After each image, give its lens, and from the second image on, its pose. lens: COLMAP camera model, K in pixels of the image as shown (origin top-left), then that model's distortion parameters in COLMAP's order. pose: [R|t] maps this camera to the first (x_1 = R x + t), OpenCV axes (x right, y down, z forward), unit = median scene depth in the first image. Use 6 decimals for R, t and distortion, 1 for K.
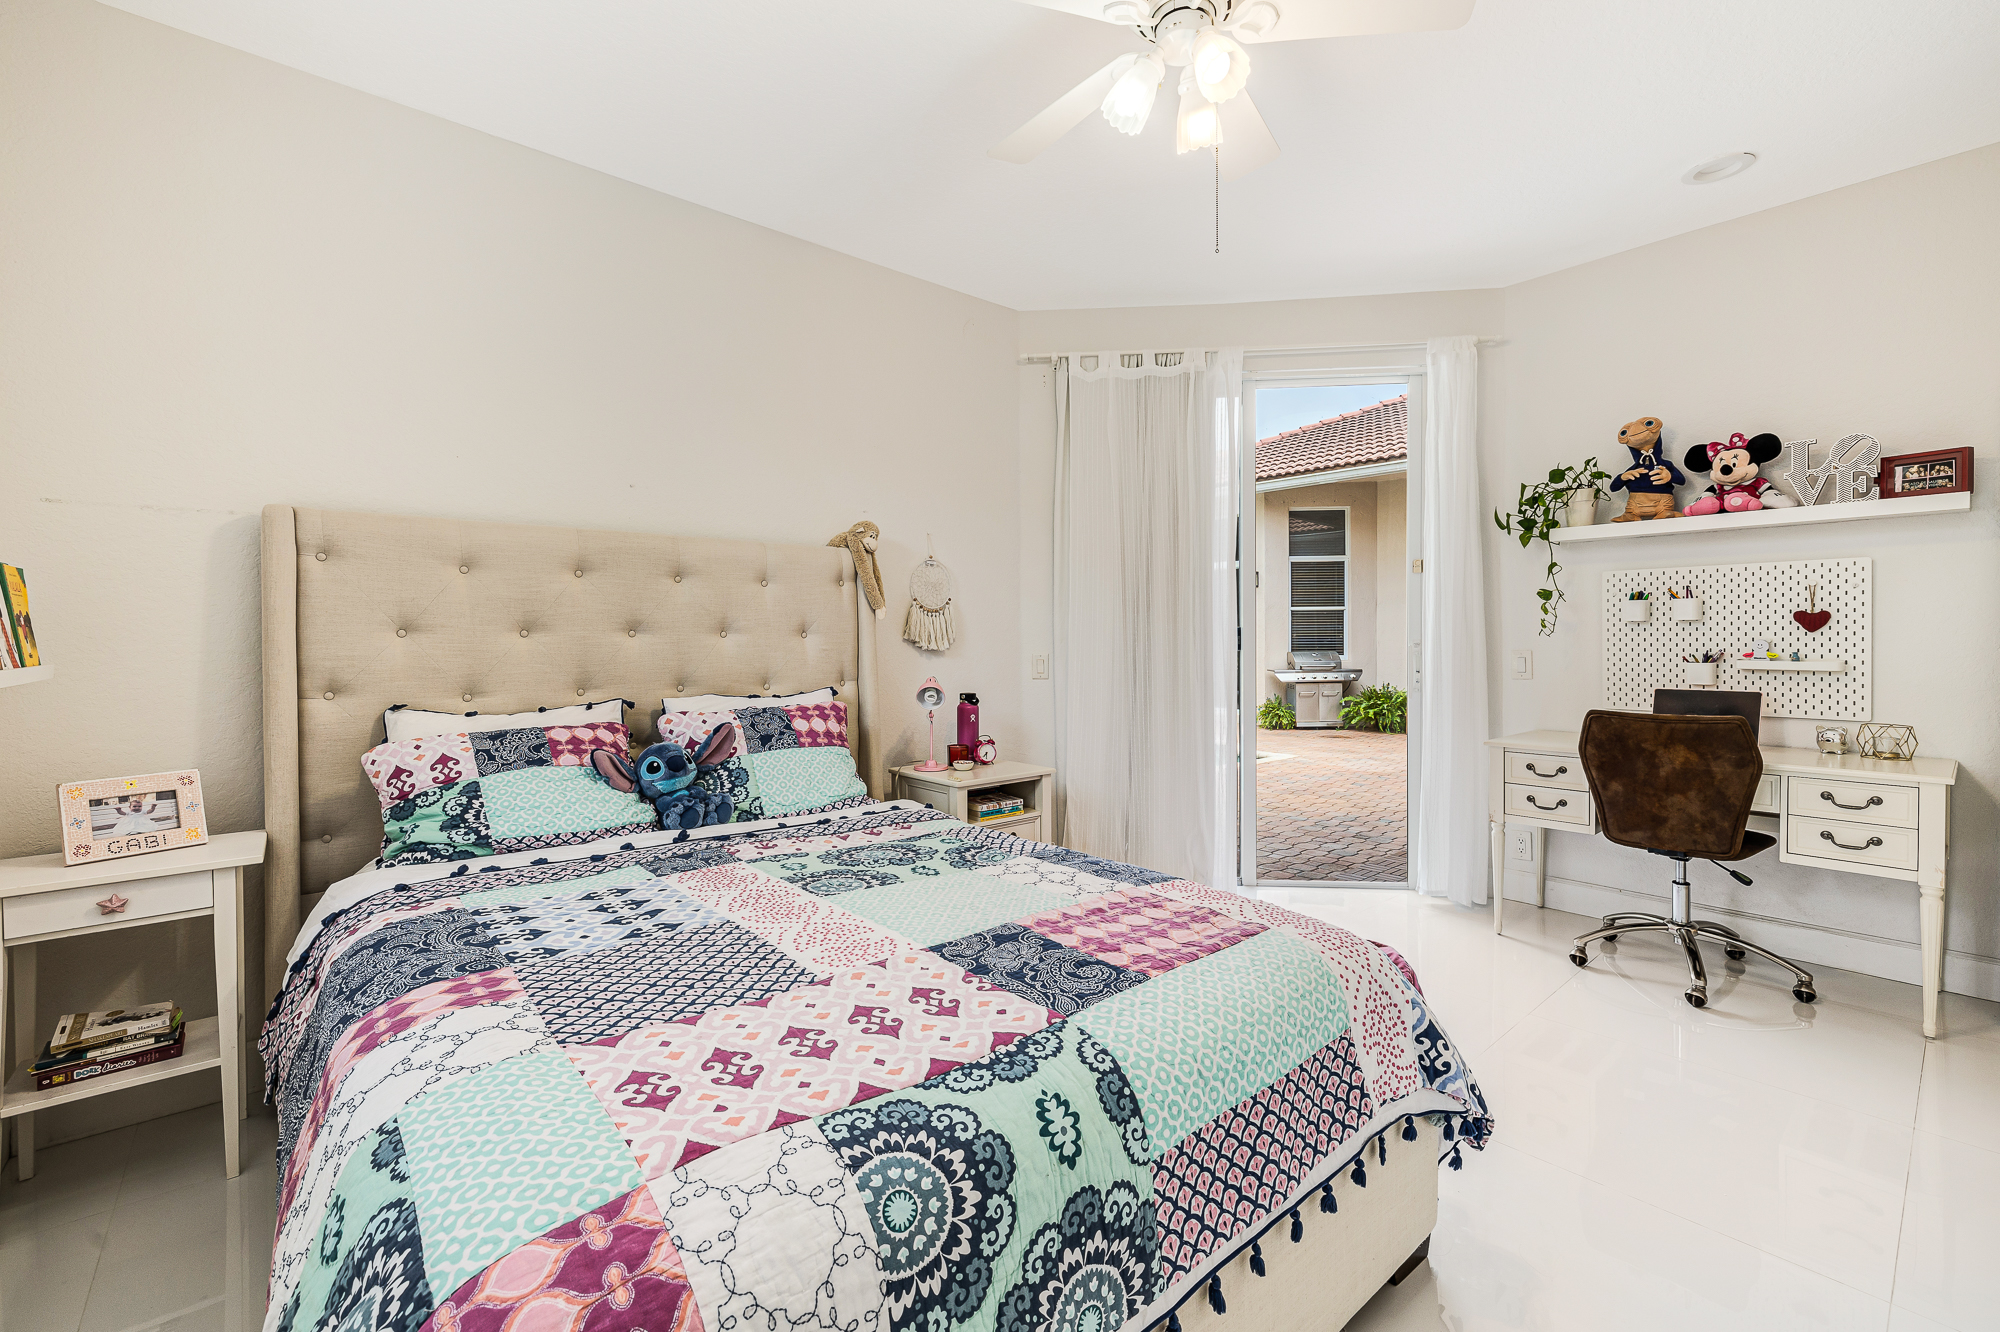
lens RADIAL K [[851.9, 0, 987.3], [0, 851.9, 666.1], [0, 0, 1]] dist [0.003450, 0.000774]
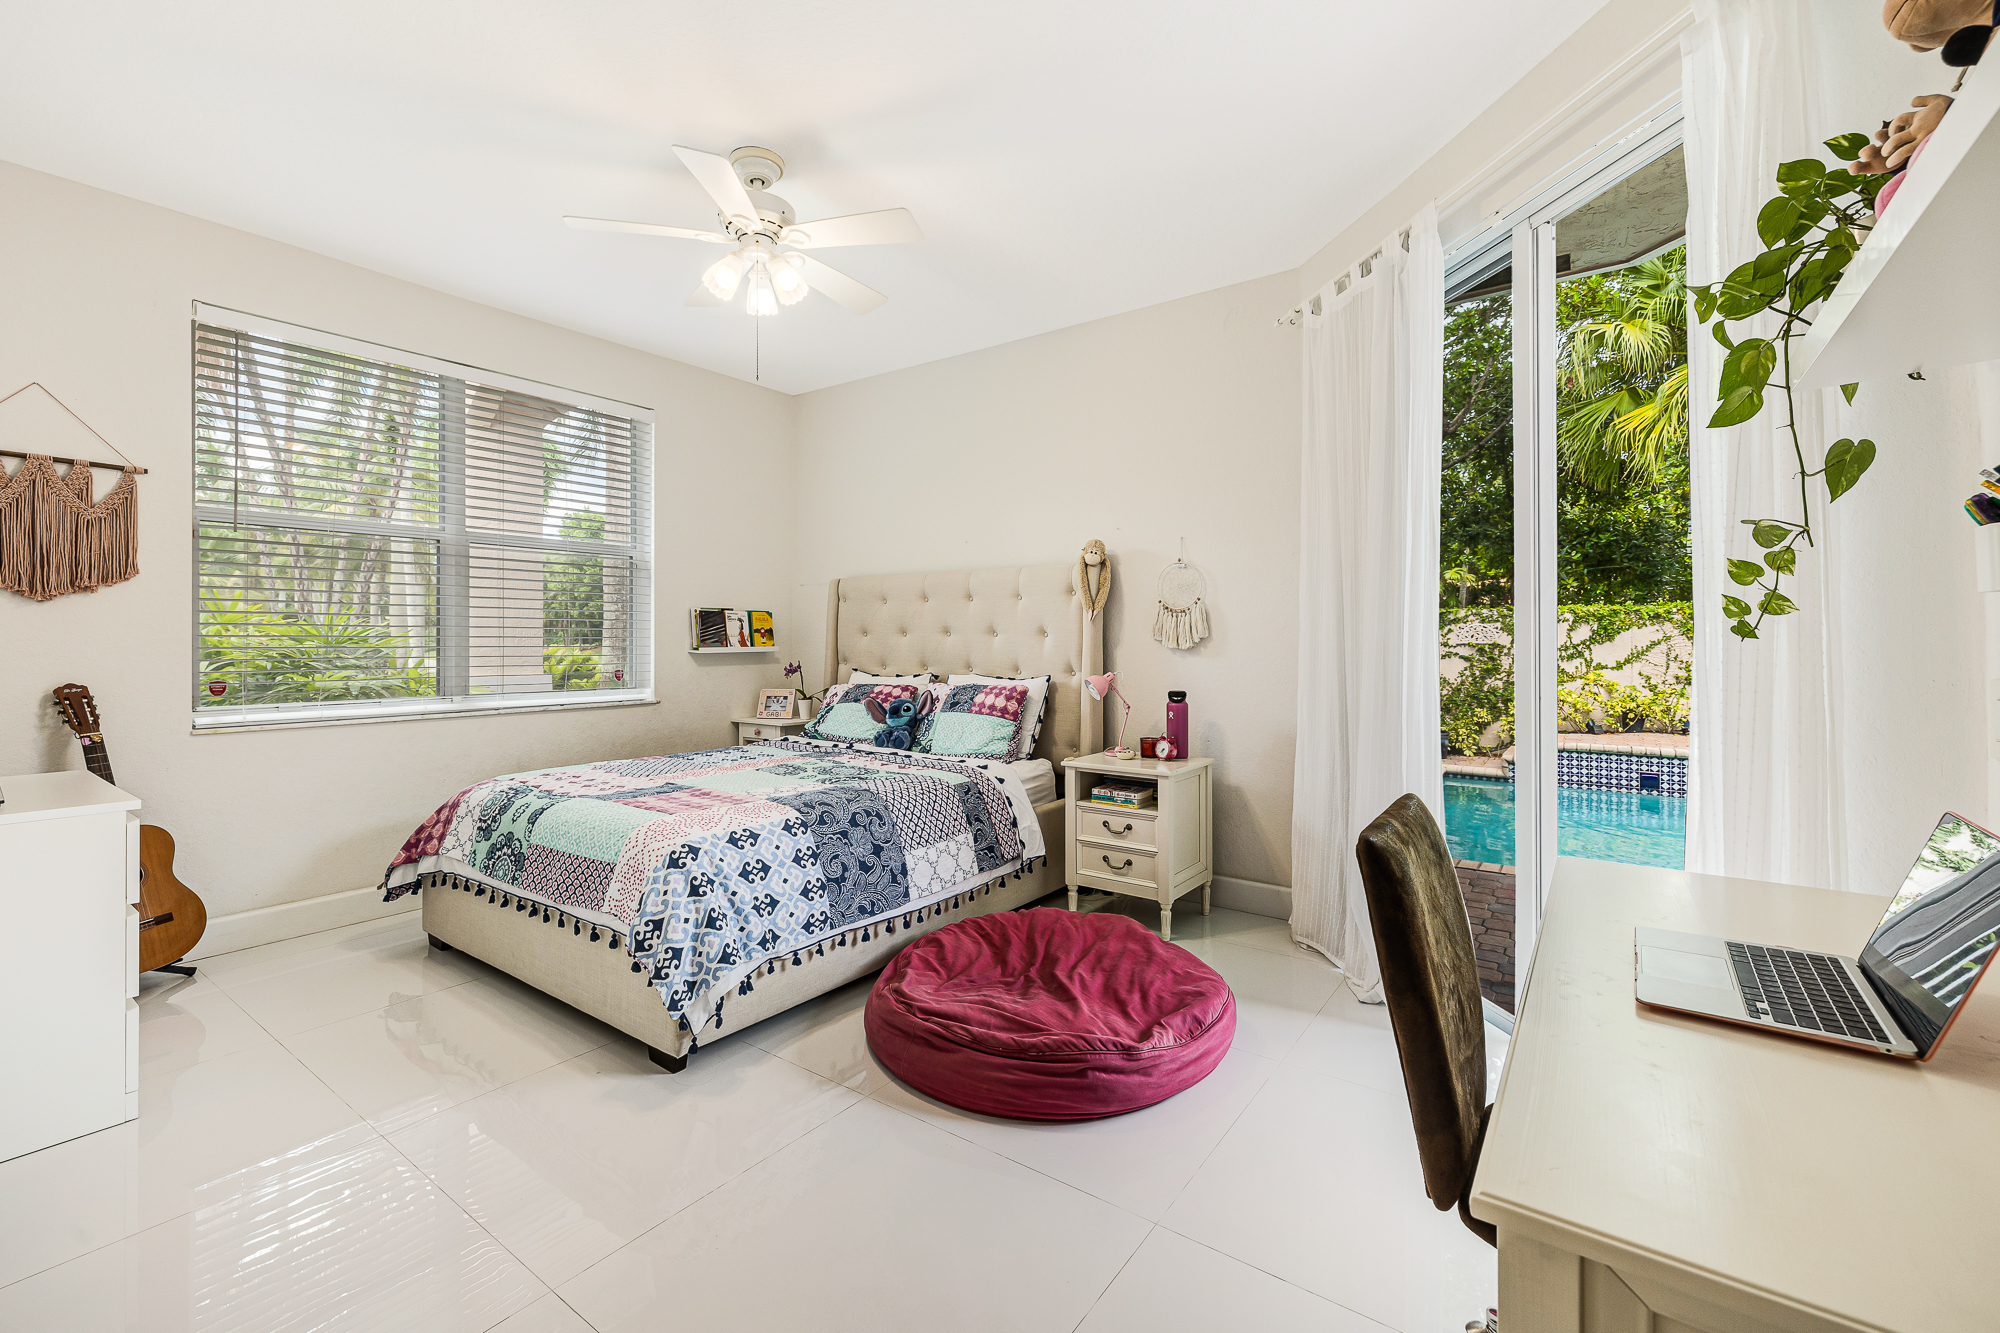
lens RADIAL K [[851.9, 0, 987.3], [0, 851.9, 666.6], [0, 0, 1]] dist [0.003450, 0.000774]
pose [[0.219500, 0.035643, -0.974961, 1.222200], [-0.030055, 0.999105, 0.029759, -0.028703], [0.975149, 0.022770, 0.220375, 0.722239]]
